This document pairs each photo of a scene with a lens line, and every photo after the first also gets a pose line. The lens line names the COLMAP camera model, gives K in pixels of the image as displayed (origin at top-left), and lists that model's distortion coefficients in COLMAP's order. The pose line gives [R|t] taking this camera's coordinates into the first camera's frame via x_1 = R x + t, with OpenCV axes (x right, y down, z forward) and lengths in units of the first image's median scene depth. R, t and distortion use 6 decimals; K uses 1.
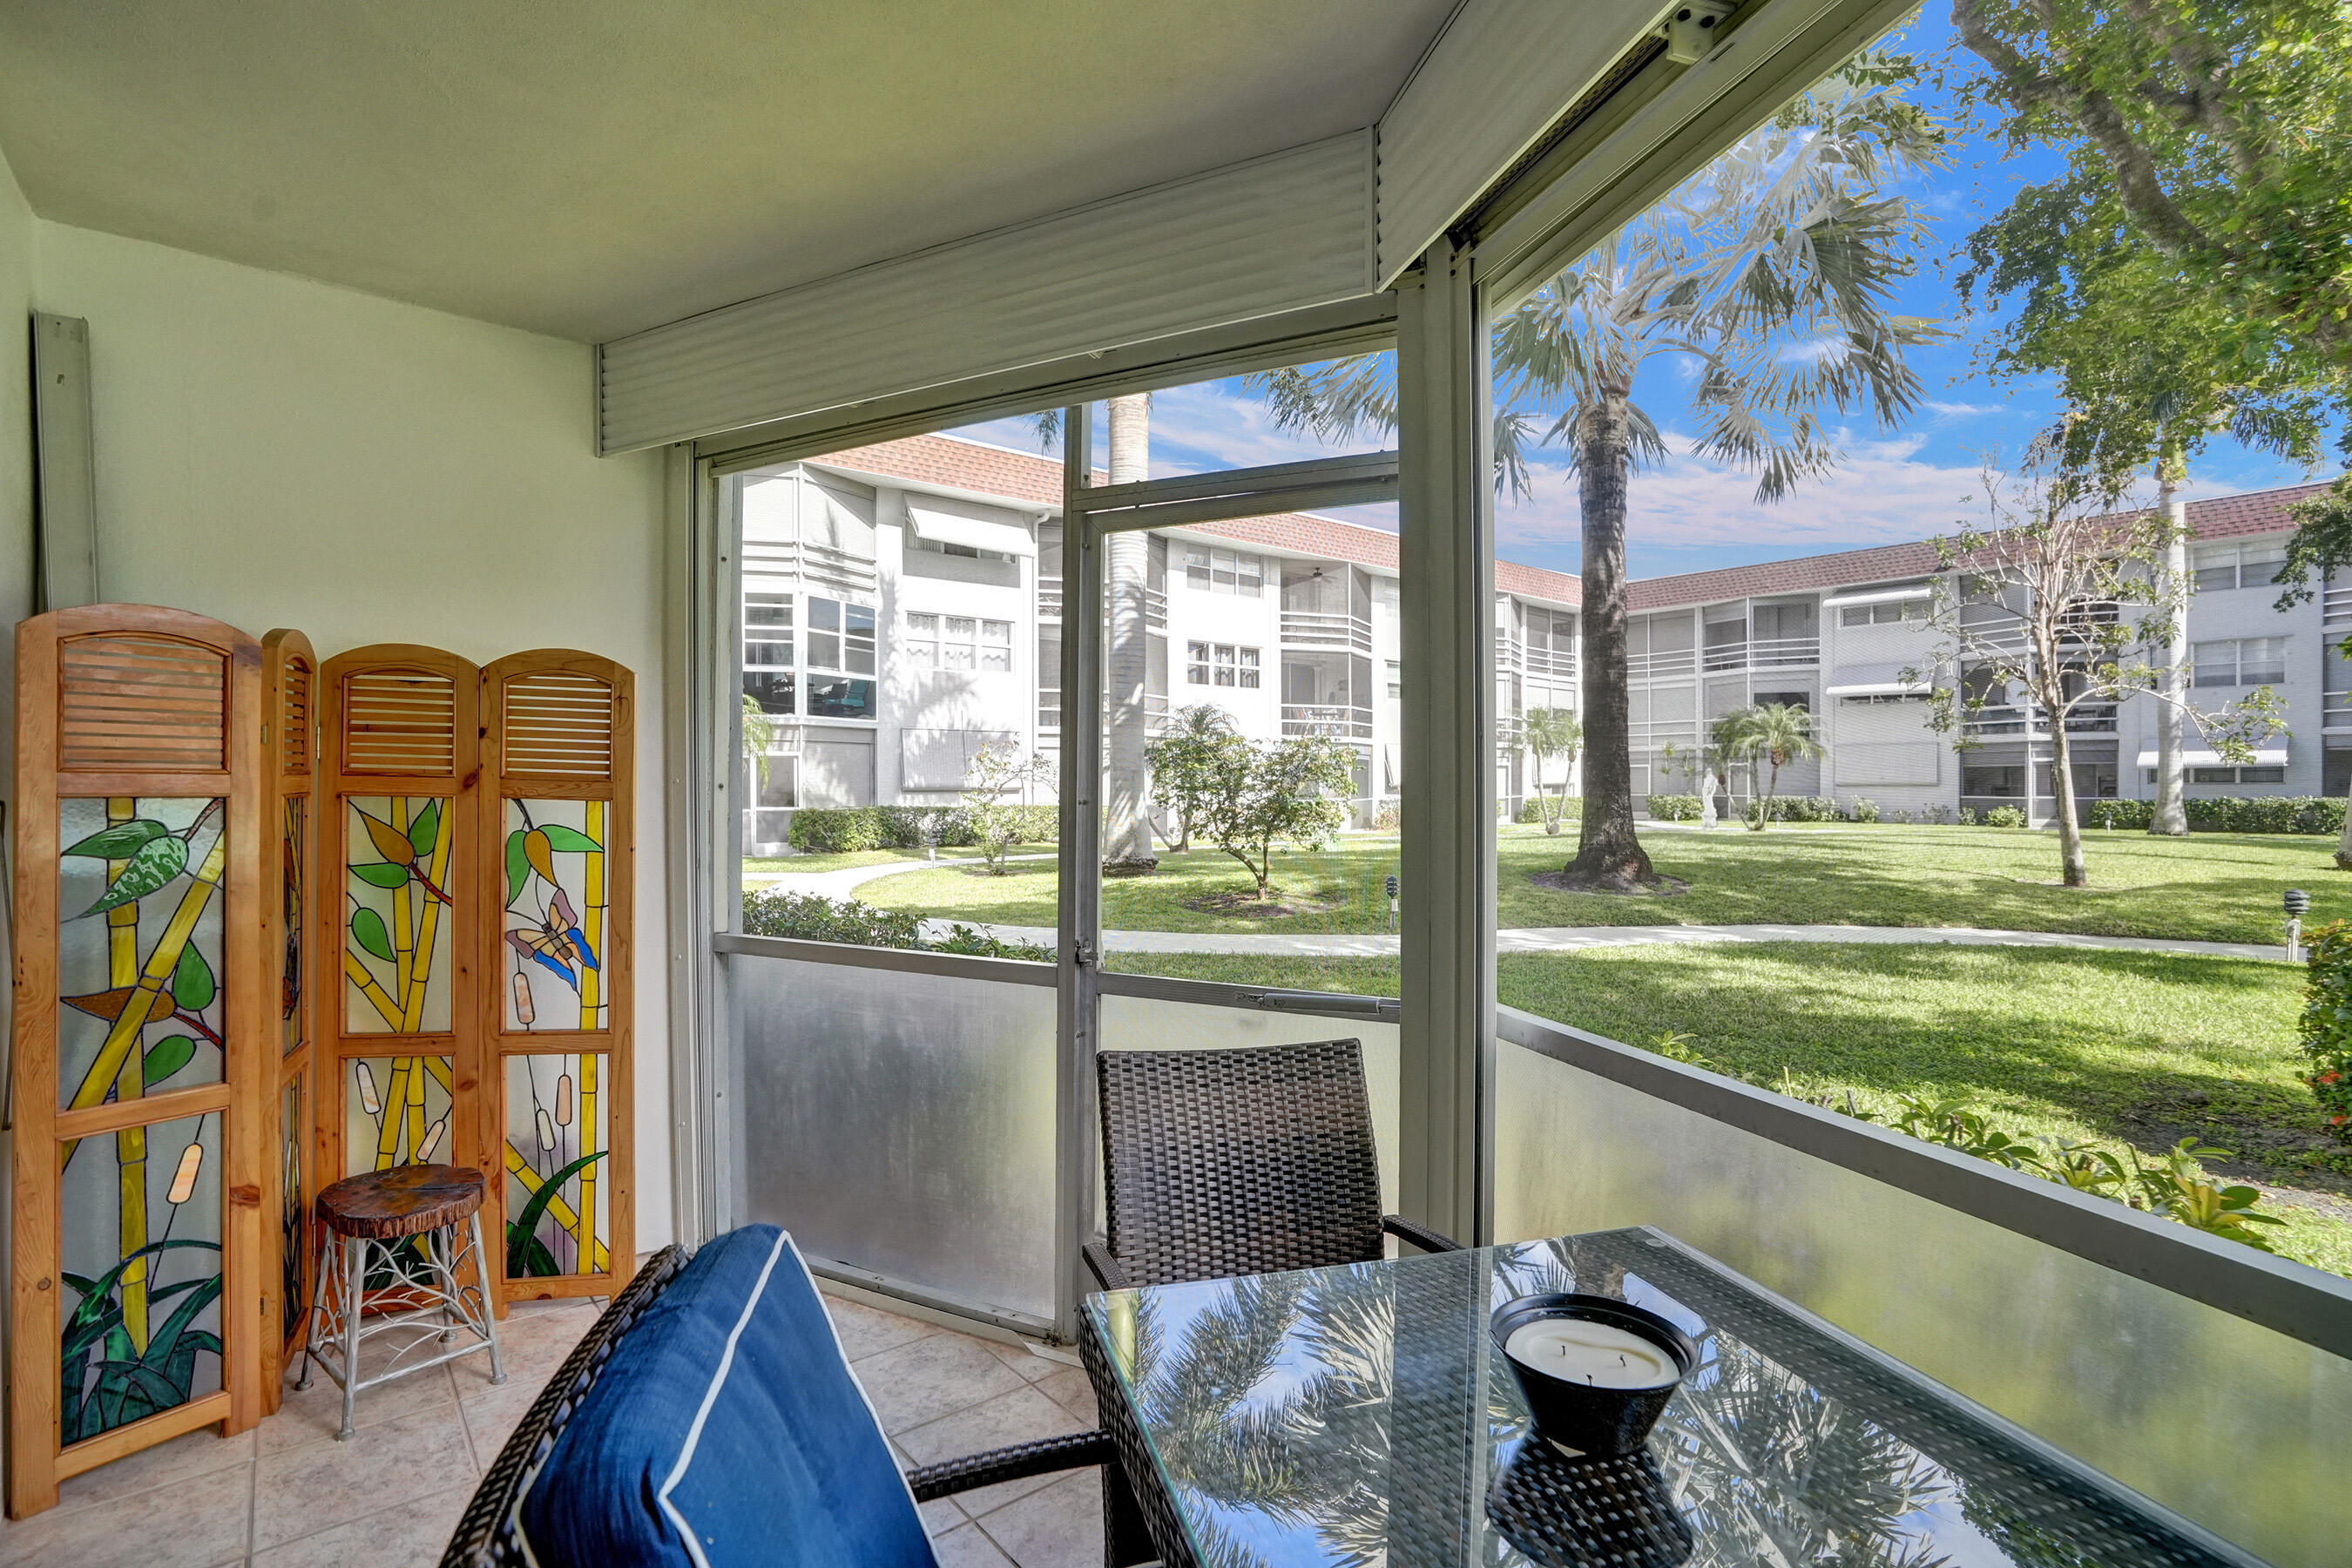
lens RADIAL K [[1129.6, 0, 1181.8], [0, 1129.6, 779.7], [0, 0, 1]] dist [-0.067625, 0.031661]
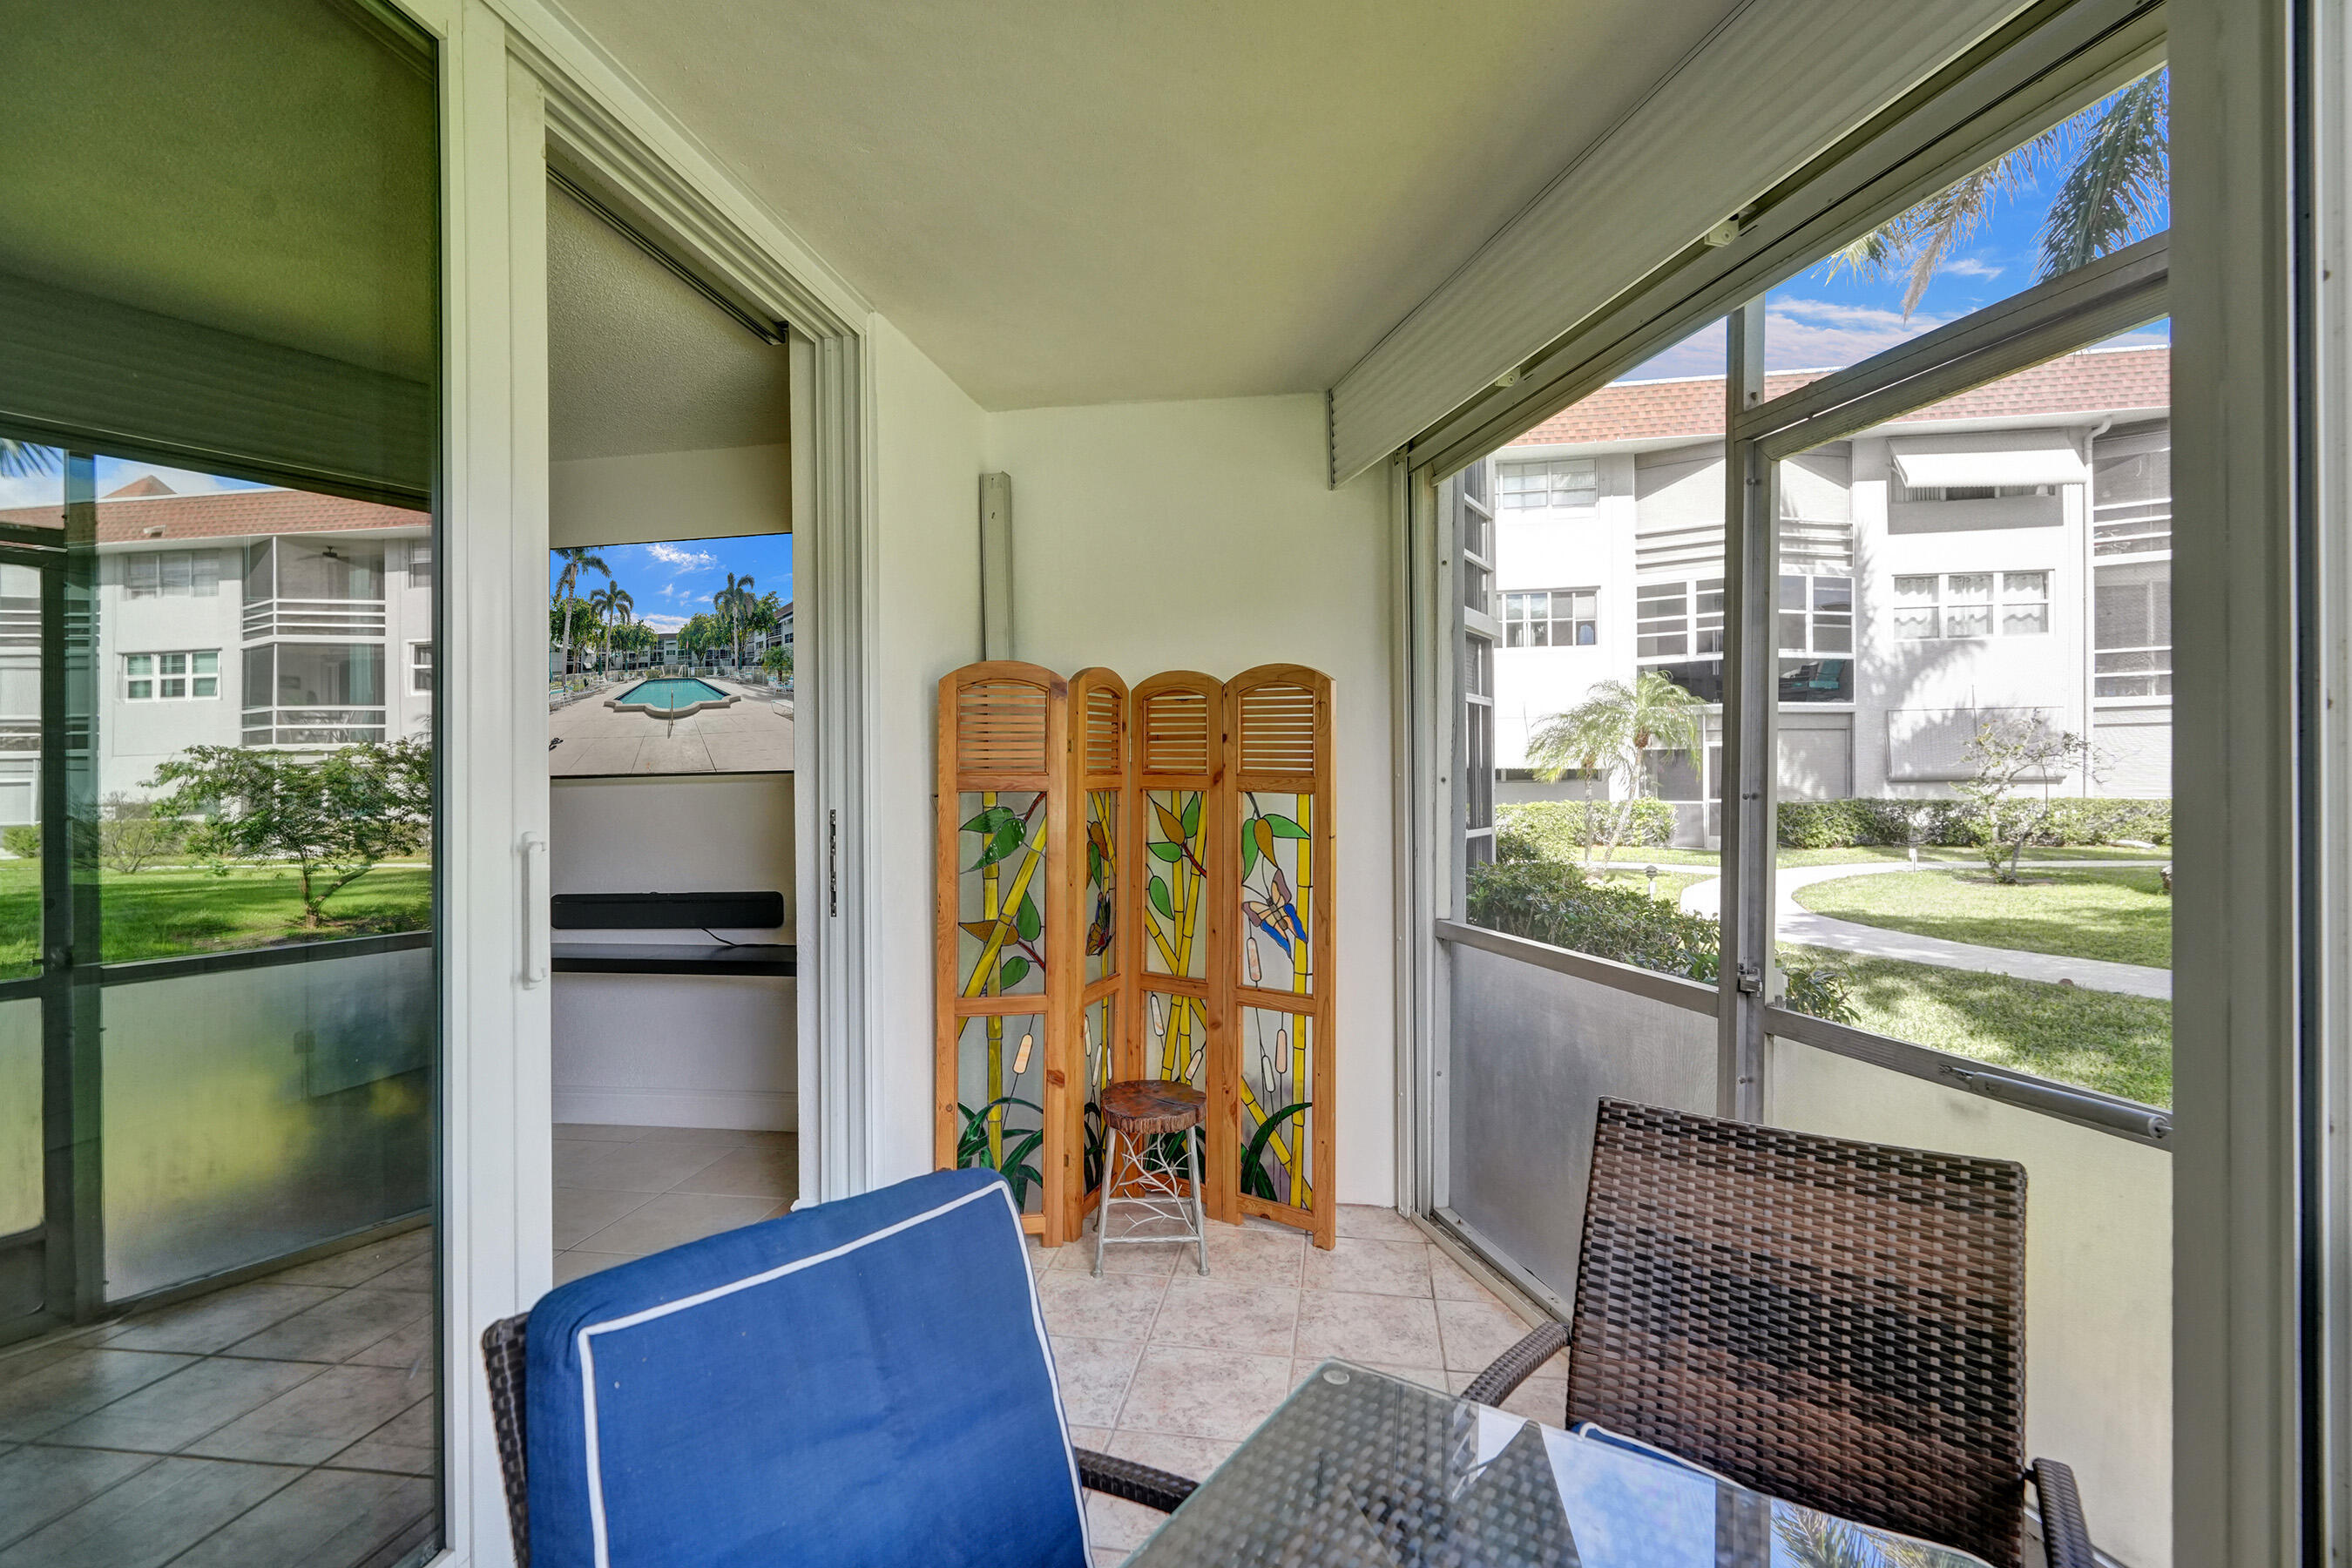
lens RADIAL K [[1089.6, 0, 1176.0], [0, 1089.6, 784.0], [0, 0, 1]] dist [0.002793, 0.000393]
pose [[0.656776, -0.005403, -0.754066, 0.233324], [0.013800, 0.999893, 0.004855, 0.001498], [0.753959, -0.013595, 0.656780, 0.165355]]
